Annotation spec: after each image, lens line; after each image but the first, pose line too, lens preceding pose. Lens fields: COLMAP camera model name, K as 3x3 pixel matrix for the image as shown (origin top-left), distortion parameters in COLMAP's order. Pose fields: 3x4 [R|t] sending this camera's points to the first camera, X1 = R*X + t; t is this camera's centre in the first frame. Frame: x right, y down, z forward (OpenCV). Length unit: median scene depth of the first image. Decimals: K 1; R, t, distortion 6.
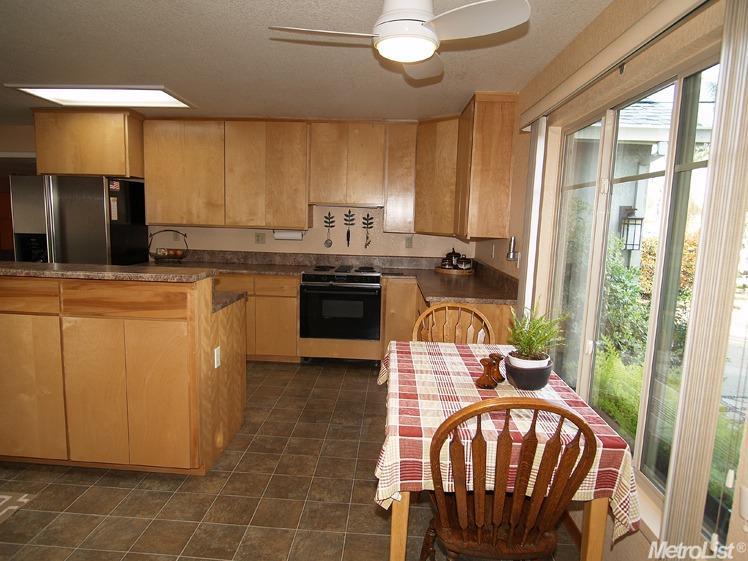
lens RADIAL K [[474.9, 0, 374.3], [0, 474.9, 281.3], [0, 0, 1]] dist [-0.008249, -0.004848]
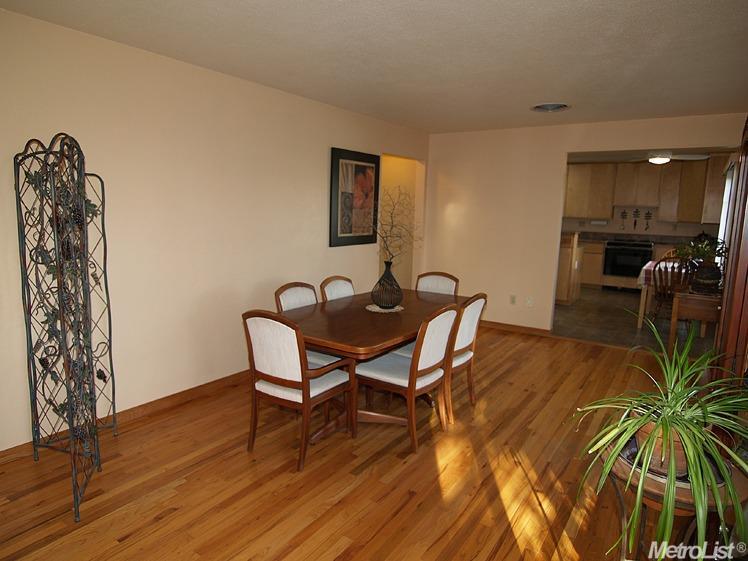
lens RADIAL K [[474.9, 0, 376.4], [0, 474.9, 284.6], [0, 0, 1]] dist [-0.008249, -0.004848]
pose [[0.848632, 0.076396, -0.523437, 0.071998], [-0.066215, 0.997075, 0.038172, 0.136713], [0.524823, 0.002266, 0.851209, -1.079315]]
